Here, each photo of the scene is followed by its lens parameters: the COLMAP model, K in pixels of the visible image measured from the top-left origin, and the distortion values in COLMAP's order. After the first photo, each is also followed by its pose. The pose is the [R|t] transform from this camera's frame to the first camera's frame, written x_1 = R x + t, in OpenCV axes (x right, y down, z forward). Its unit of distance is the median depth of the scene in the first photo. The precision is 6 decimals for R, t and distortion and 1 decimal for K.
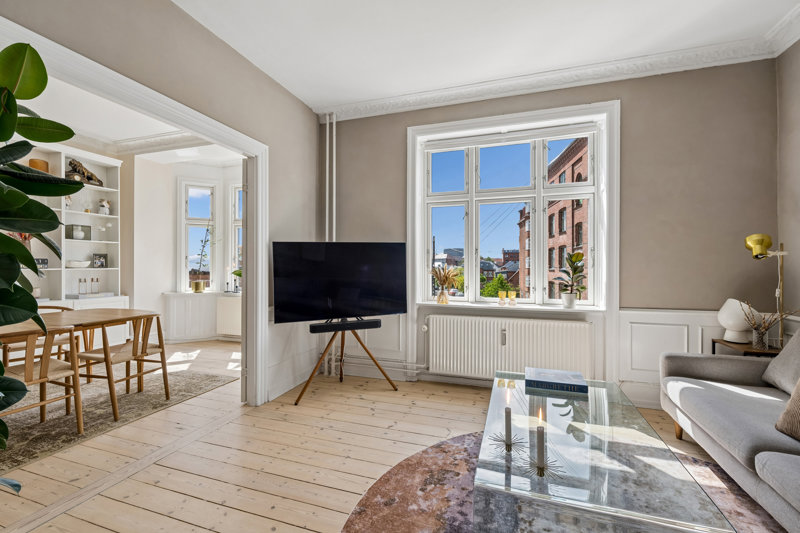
lens RADIAL K [[336.8, 0, 400.0], [0, 336.8, 266.5], [0, 0, 1]] dist [-0.000840, -0.000232]
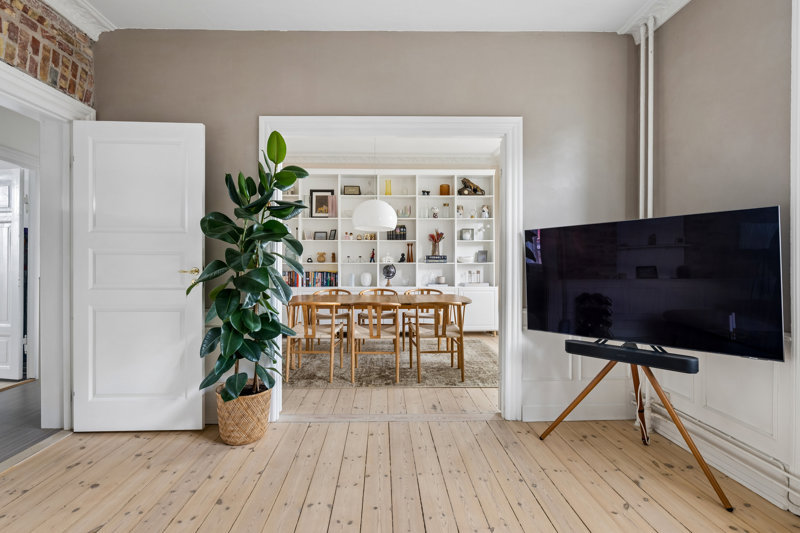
lens RADIAL K [[361.6, 0, 392.9], [0, 361.6, 262.3], [0, 0, 1]] dist [-0.001844, -0.000459]
pose [[0.337520, 0.000357, -0.941318, 0.248764], [0.001131, 0.999999, 0.000784, 0.002530], [0.941318, -0.001329, 0.337519, 0.279301]]
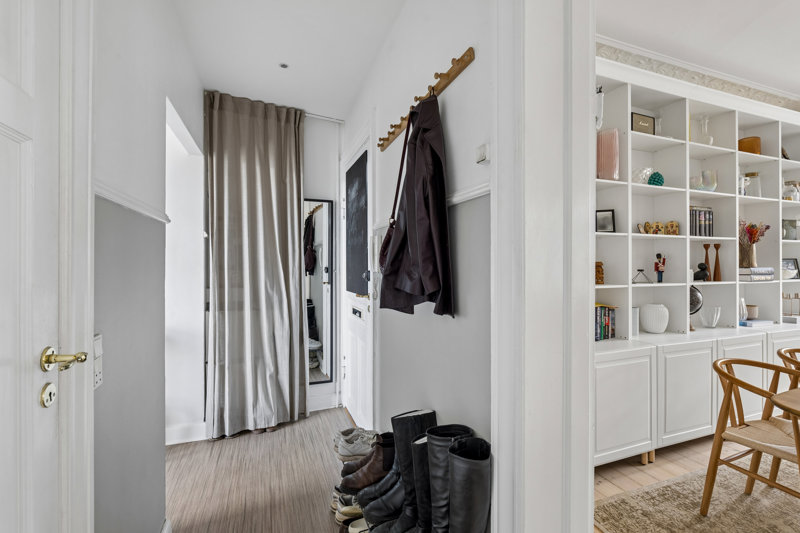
lens RADIAL K [[358.1, 0, 400.0], [0, 358.1, 266.5], [0, 0, 1]] dist [-0.002426, -0.000612]
pose [[0.624037, 0.003738, -0.781386, -0.889608], [0.002669, 0.999973, 0.006915, -0.031000], [0.781390, -0.006401, 0.624010, -0.119427]]
